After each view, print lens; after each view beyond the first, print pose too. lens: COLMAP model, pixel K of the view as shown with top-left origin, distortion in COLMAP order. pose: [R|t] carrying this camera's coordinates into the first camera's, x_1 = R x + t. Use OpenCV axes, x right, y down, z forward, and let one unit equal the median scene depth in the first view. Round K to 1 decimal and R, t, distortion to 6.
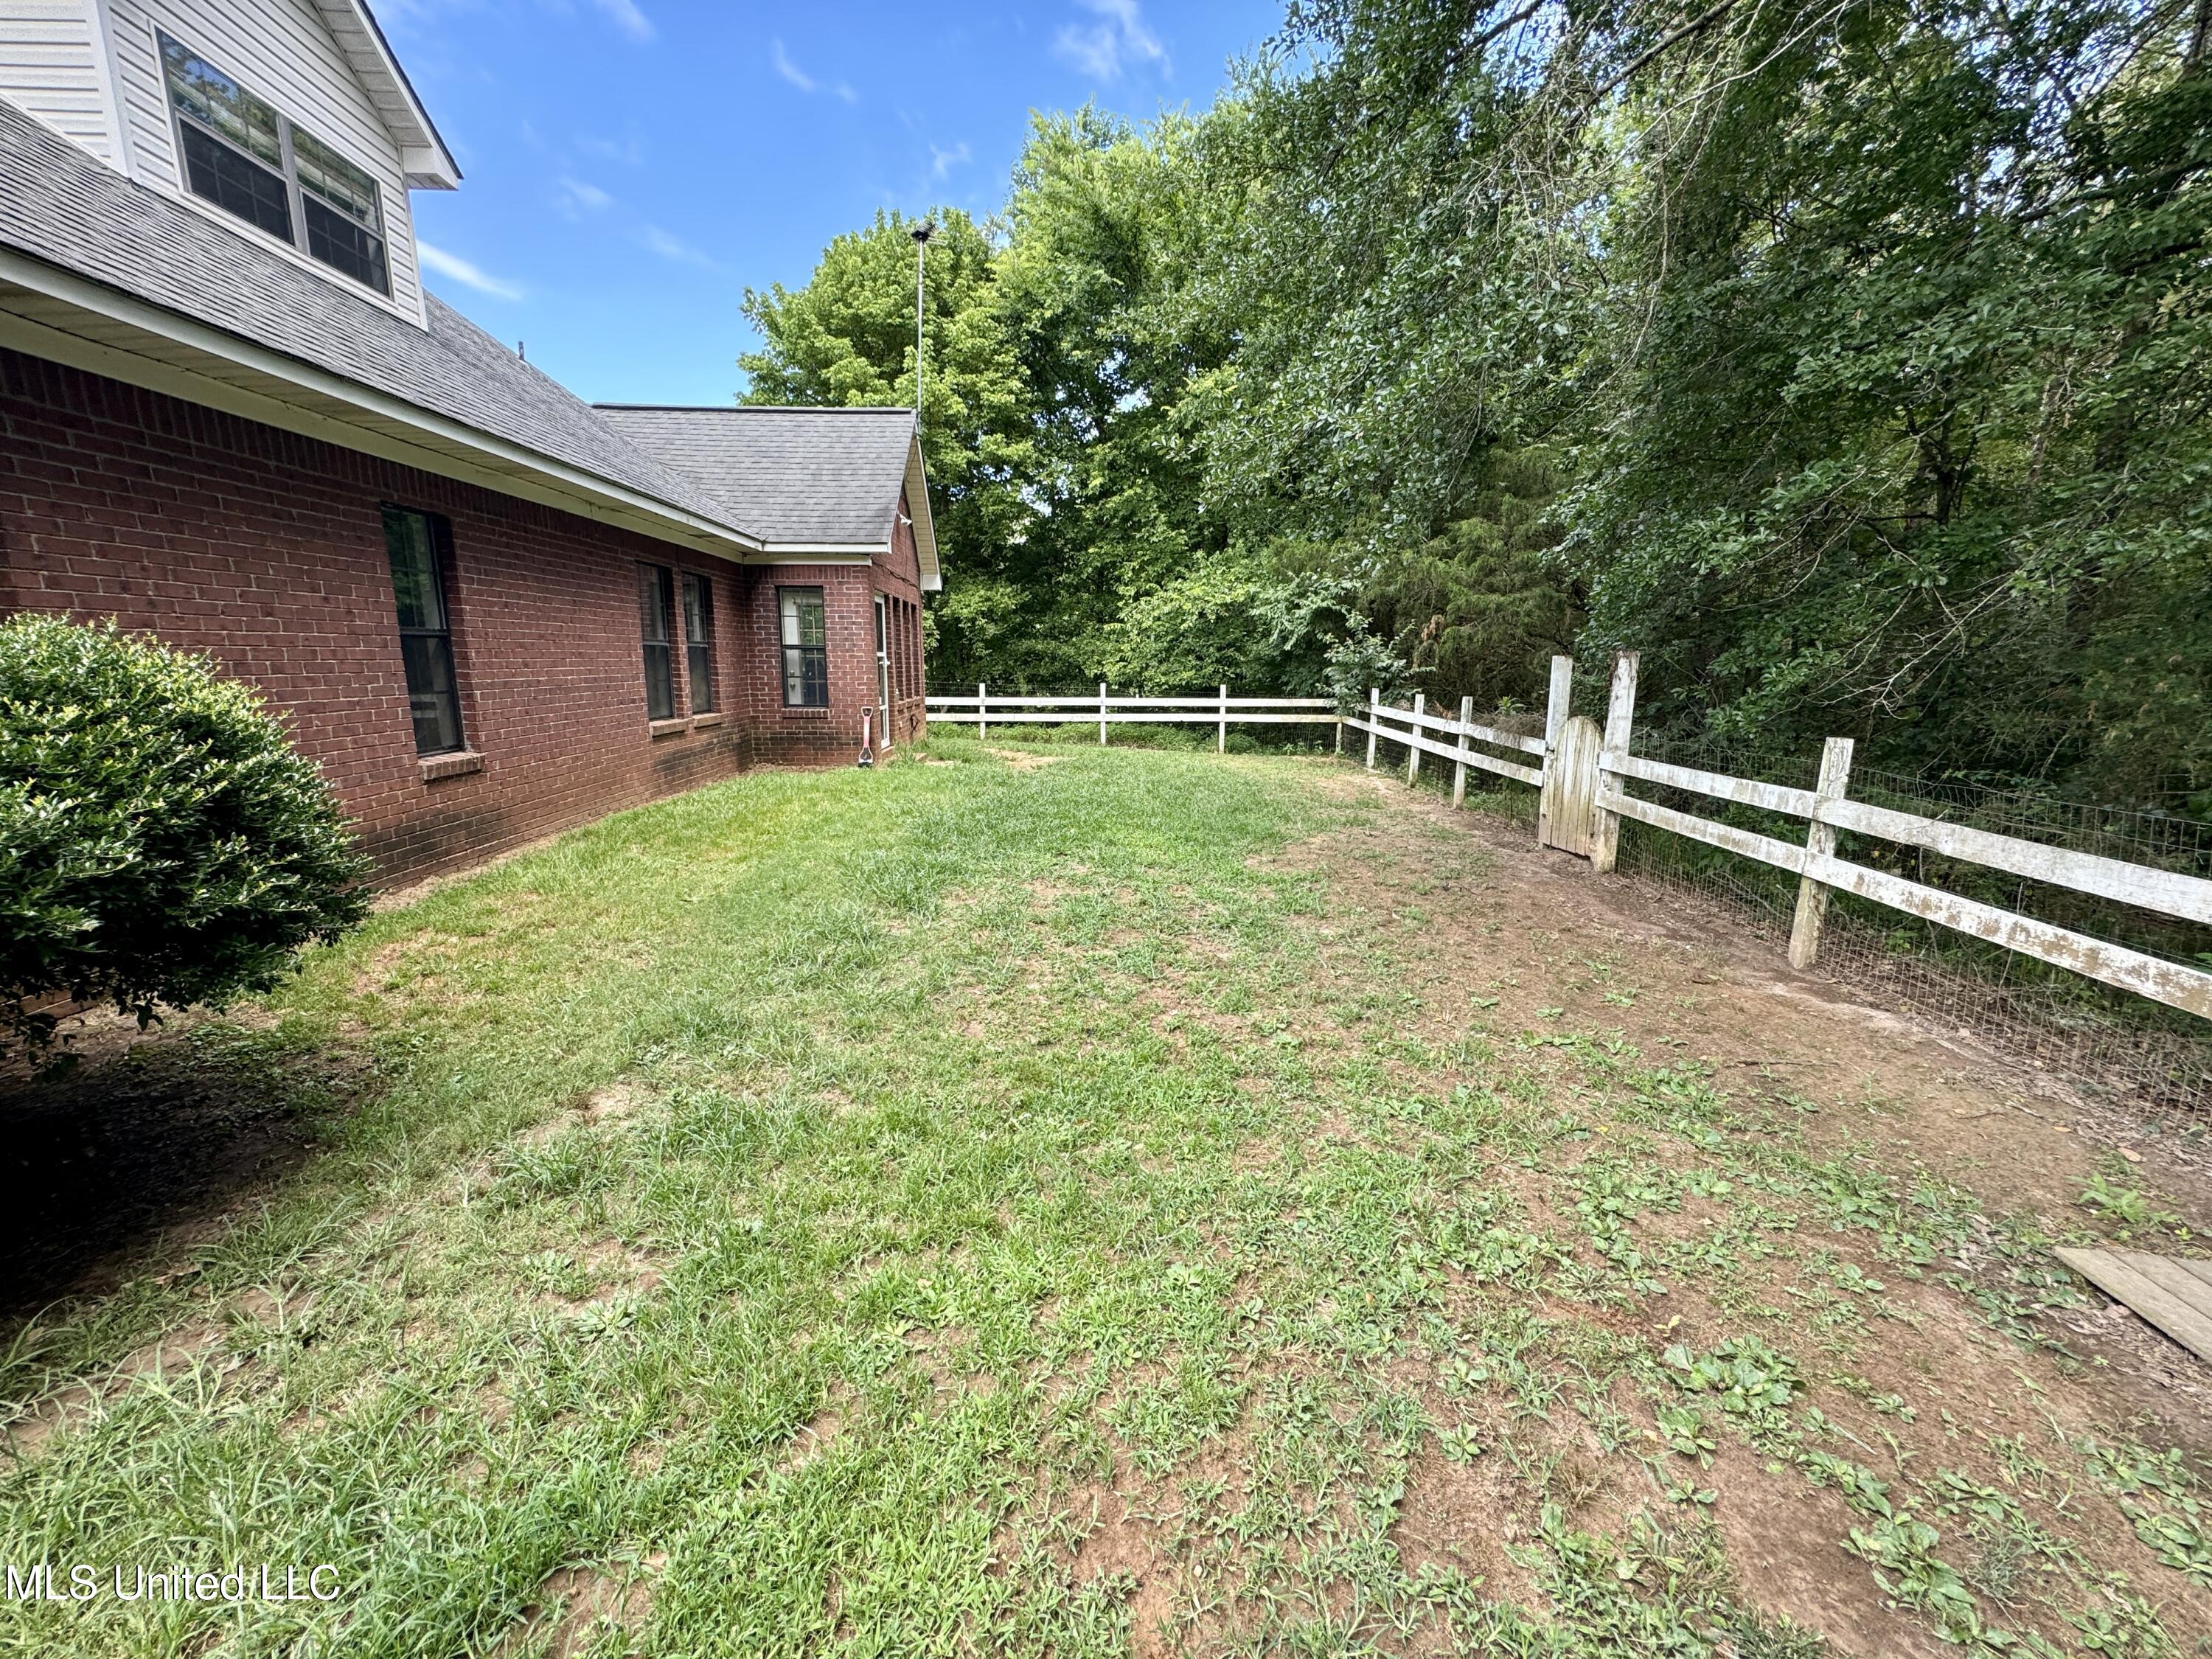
lens RADIAL K [[877.8, 0, 1106.0], [0, 877.8, 829.5], [0, 0, 1]] dist [-0.000681, -0.000250]
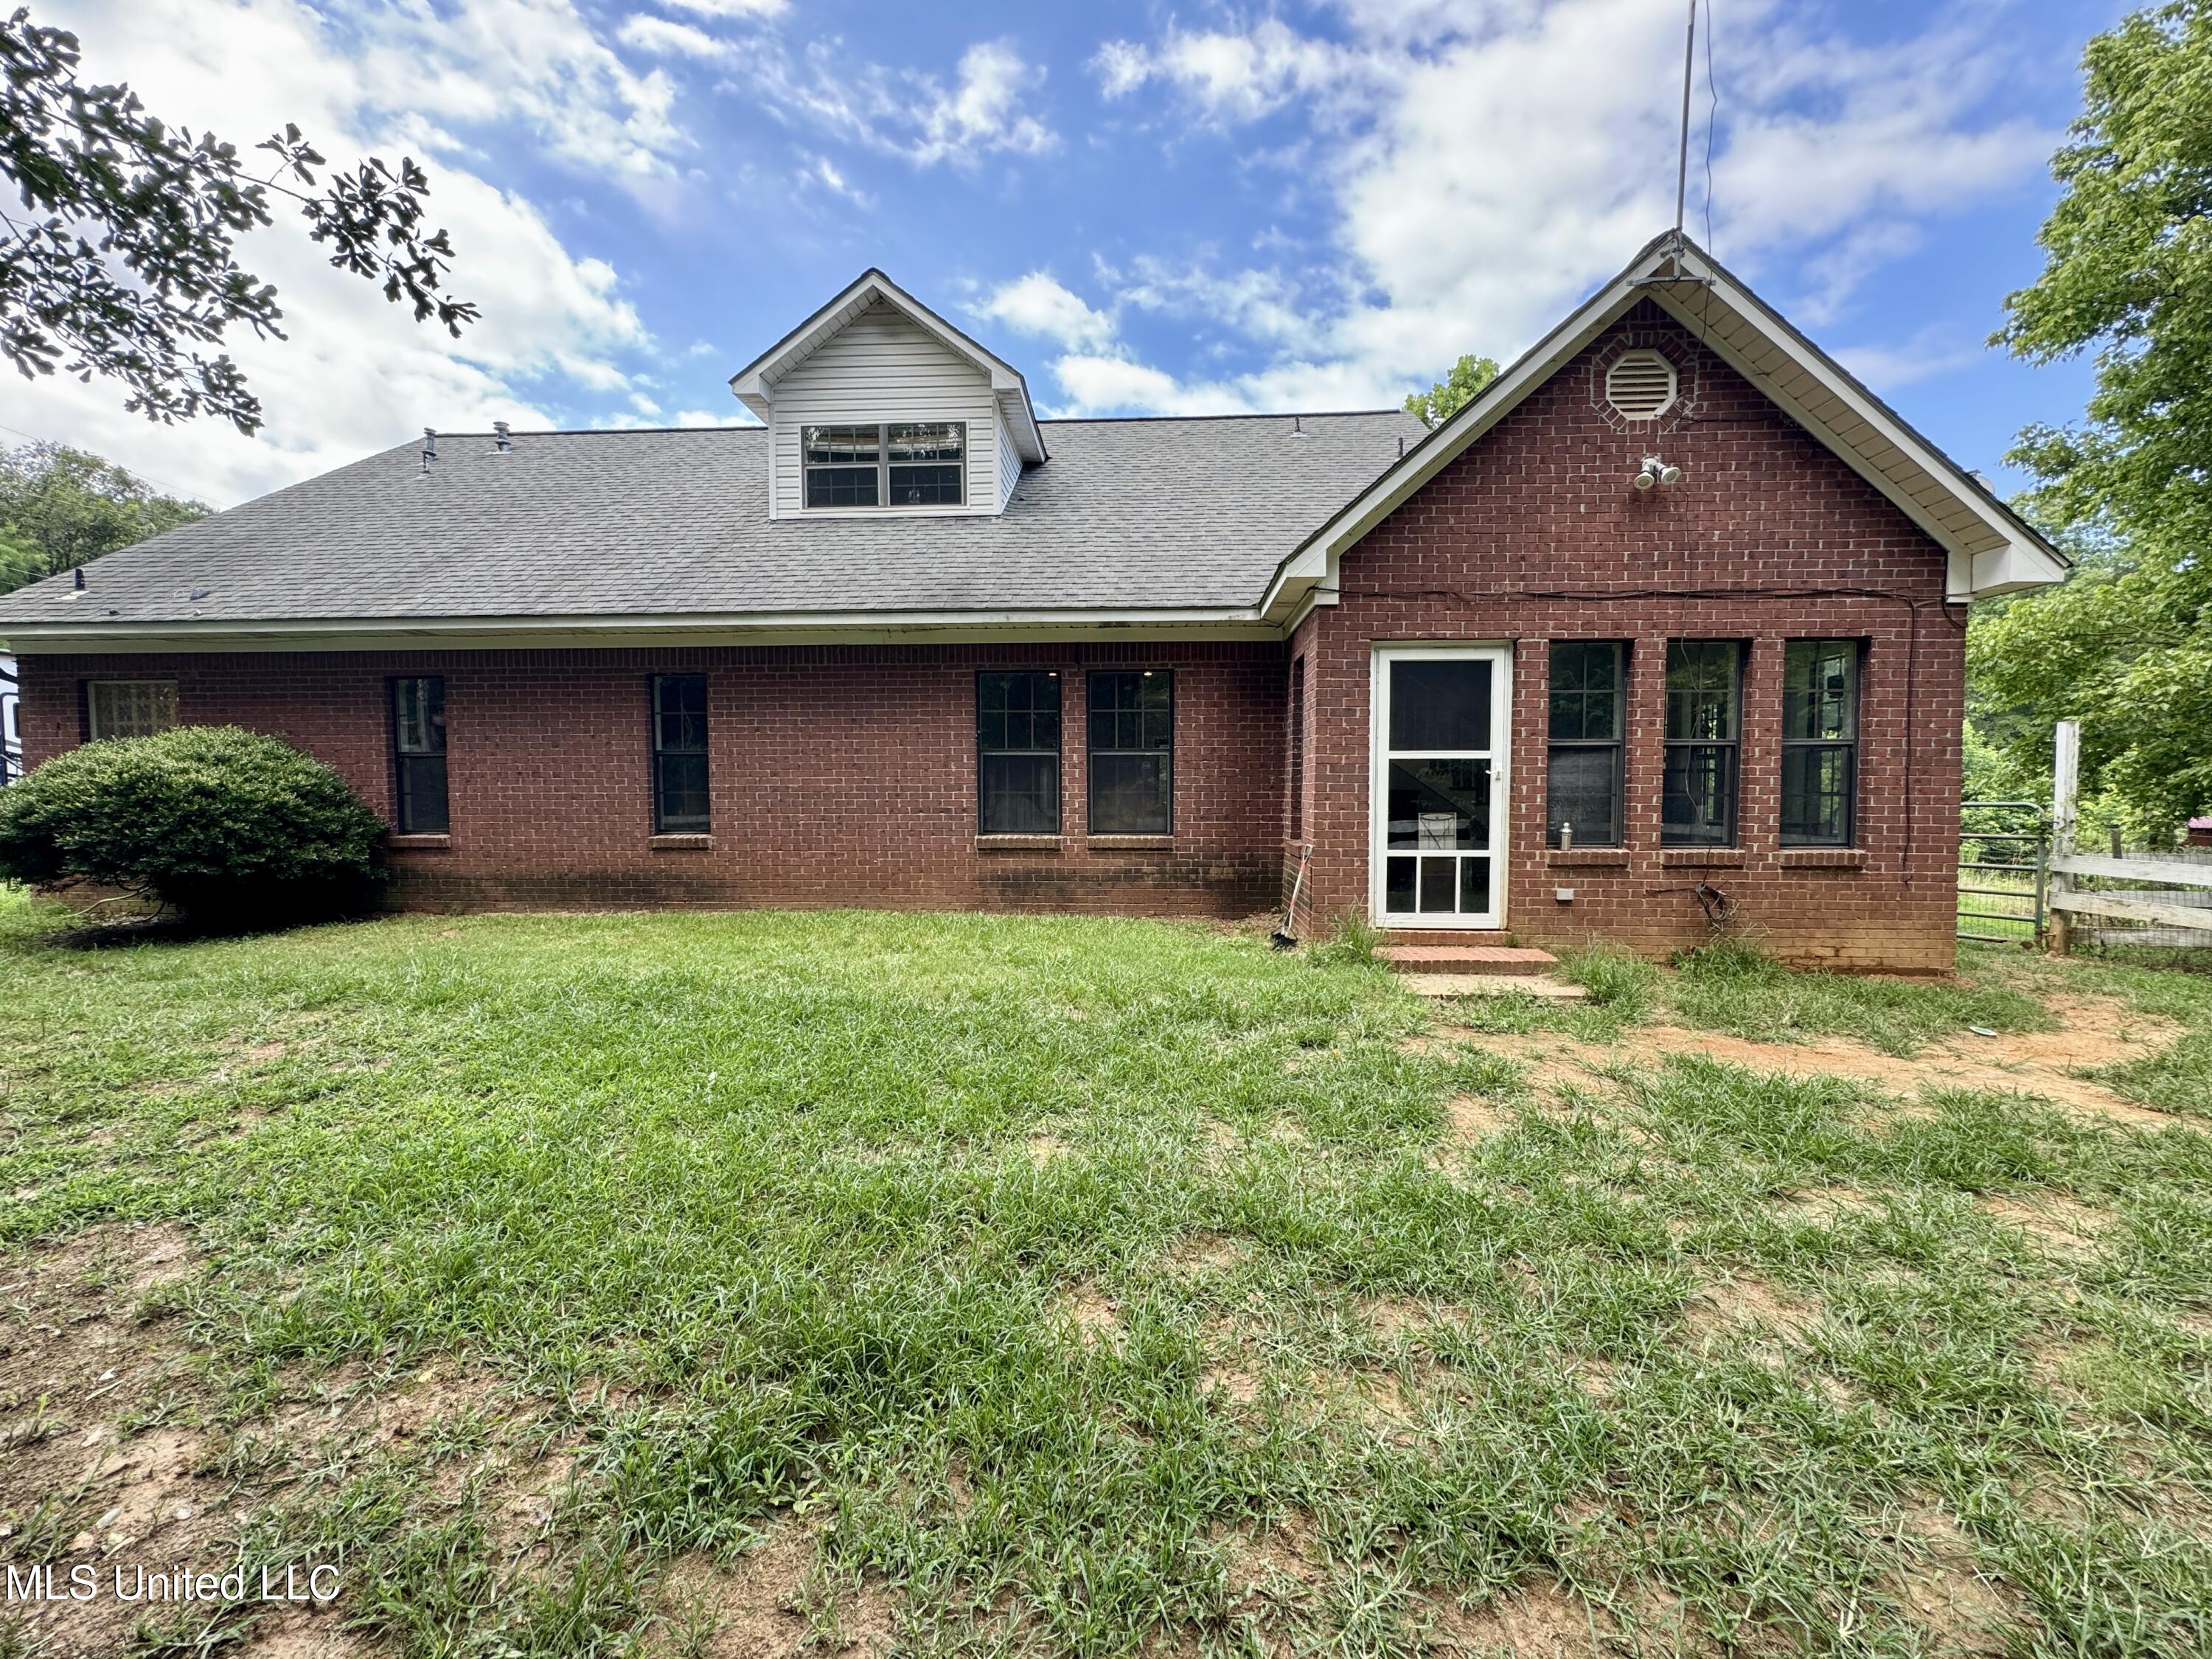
lens RADIAL K [[877.8, 0, 1106.0], [0, 877.8, 829.5], [0, 0, 1]] dist [-0.000681, -0.000250]
pose [[-0.104130, 0.047019, -0.993452, 0.597379], [-0.190914, 0.979361, 0.066363, -0.305849], [0.976068, 0.196574, -0.093005, 1.717516]]
